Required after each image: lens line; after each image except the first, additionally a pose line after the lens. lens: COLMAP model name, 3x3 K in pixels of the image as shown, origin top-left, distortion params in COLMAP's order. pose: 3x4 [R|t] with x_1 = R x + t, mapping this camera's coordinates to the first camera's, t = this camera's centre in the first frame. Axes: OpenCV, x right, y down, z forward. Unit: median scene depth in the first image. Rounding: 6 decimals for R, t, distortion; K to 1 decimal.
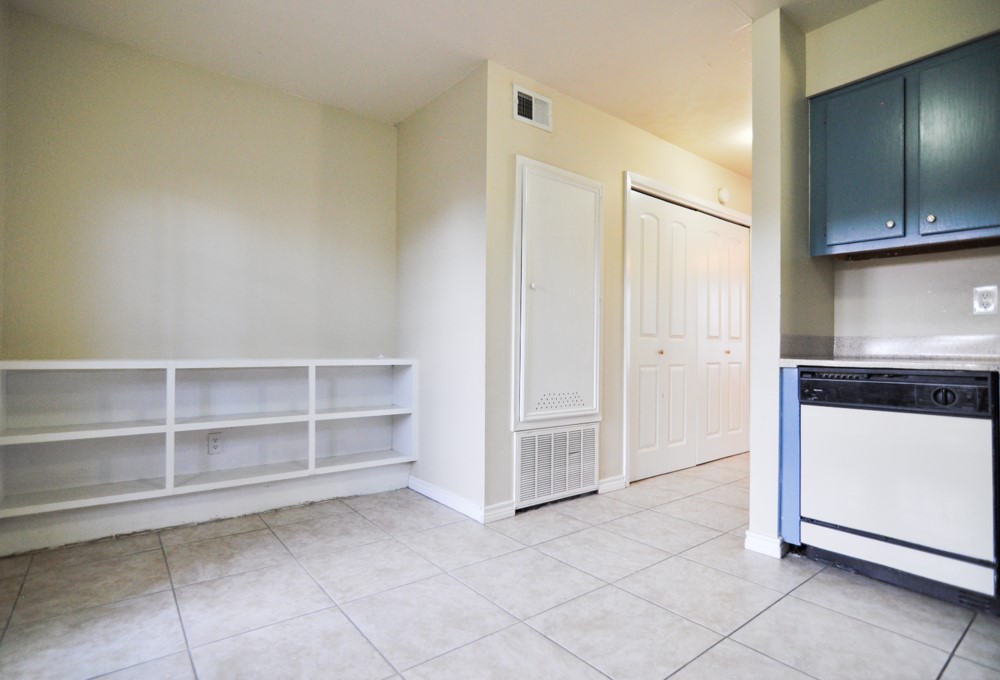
lens RADIAL K [[488.9, 0, 475.8], [0, 488.9, 342.5], [0, 0, 1]] dist [-0.003688, 0.000333]
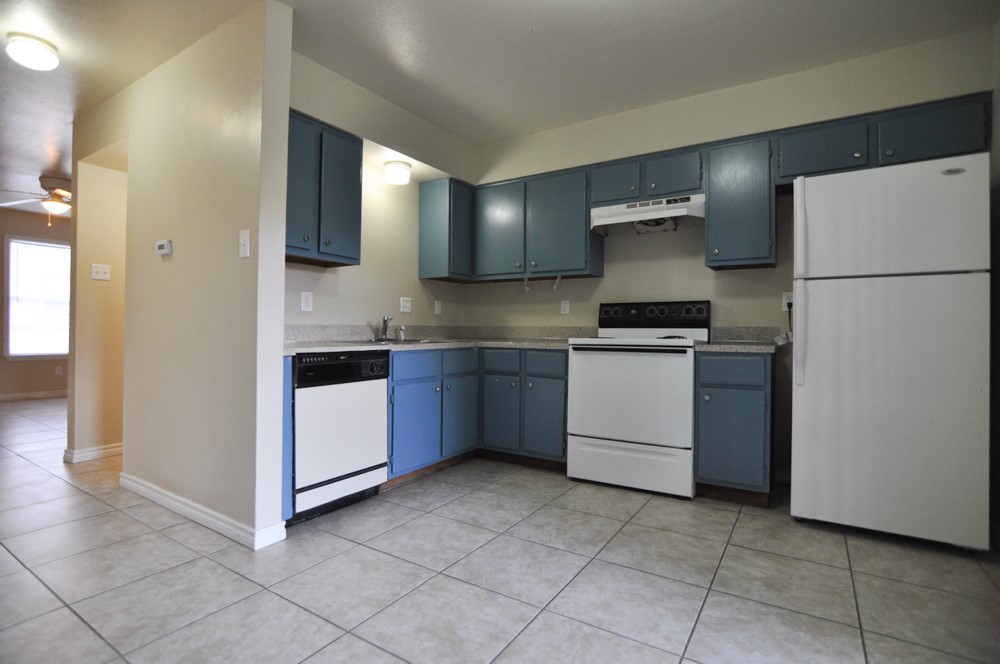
lens RADIAL K [[491.9, 0, 491.4], [0, 491.9, 333.8], [0, 0, 1]] dist [-0.028249, 0.010861]
pose [[-0.339982, -0.014950, 0.940313, -0.383368], [-0.024604, 0.999673, 0.006997, -0.010473], [-0.940110, -0.020757, -0.340239, 0.721802]]
